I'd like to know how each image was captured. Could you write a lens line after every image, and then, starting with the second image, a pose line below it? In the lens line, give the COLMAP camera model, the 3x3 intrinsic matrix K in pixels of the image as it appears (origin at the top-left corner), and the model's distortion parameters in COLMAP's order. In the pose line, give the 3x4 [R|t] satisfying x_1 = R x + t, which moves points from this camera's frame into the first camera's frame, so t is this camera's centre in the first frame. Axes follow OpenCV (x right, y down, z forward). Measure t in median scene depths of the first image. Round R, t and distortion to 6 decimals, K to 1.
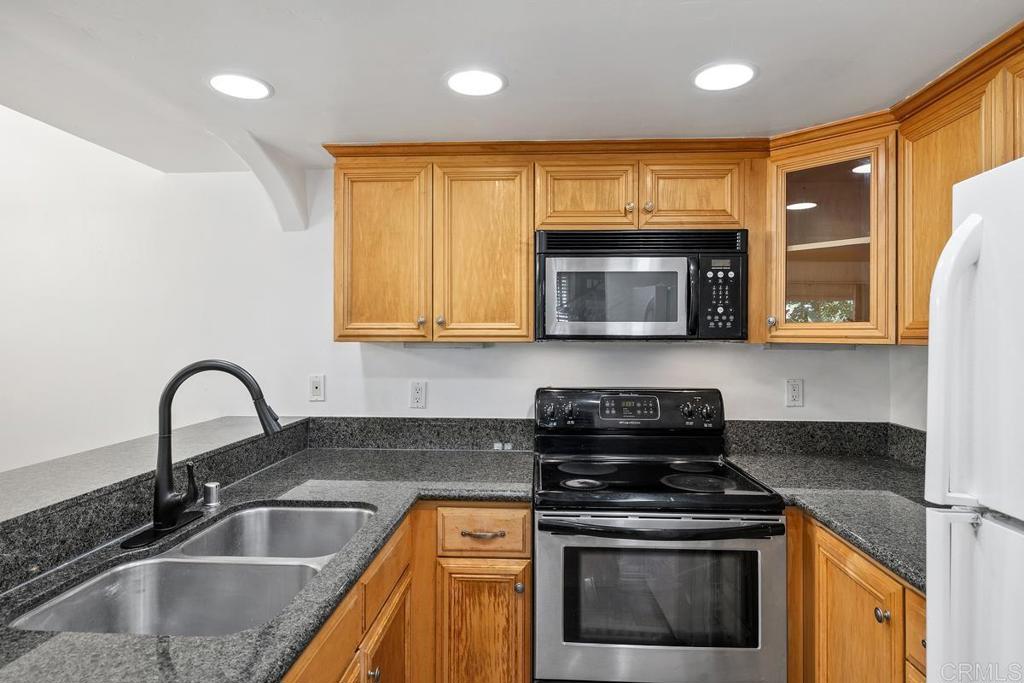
lens RADIAL K [[576.6, 0, 515.1], [0, 576.6, 336.2], [0, 0, 1]] dist [-0.004050, 0.000016]
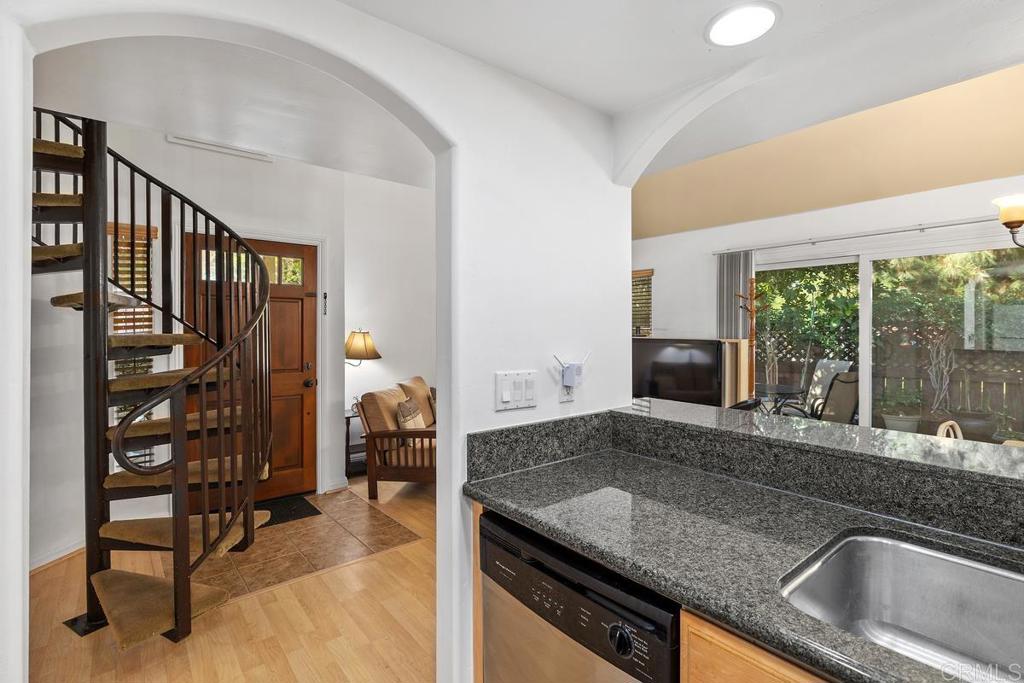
lens RADIAL K [[485.9, 0, 515.3], [0, 485.9, 328.8], [0, 0, 1]] dist [-0.005334, 0.001720]
pose [[-0.735664, 0.000035, -0.677347, 0.197599], [-0.003125, 0.999989, 0.003446, 0.025570], [0.677340, 0.004652, -0.735656, 0.597997]]
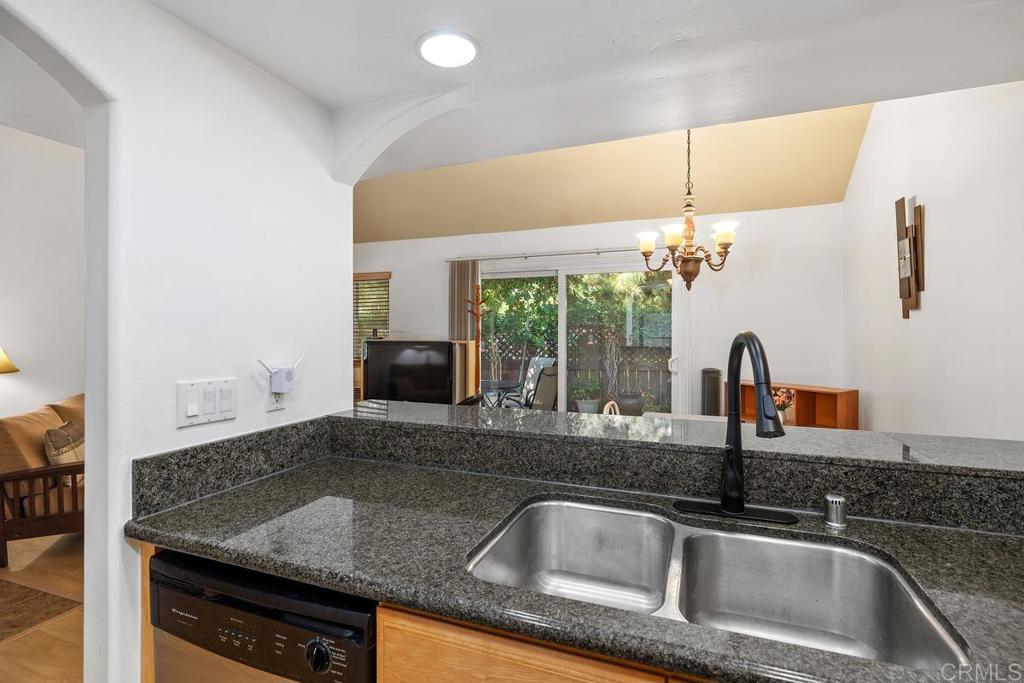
lens RADIAL K [[485.9, 0, 515.3], [0, 485.9, 328.8], [0, 0, 1]] dist [-0.005334, 0.001720]
pose [[-0.308137, -0.004190, -0.951333, 0.174765], [-0.001842, 0.999991, -0.003807, 0.028231], [0.951340, 0.000579, -0.308142, 0.631899]]
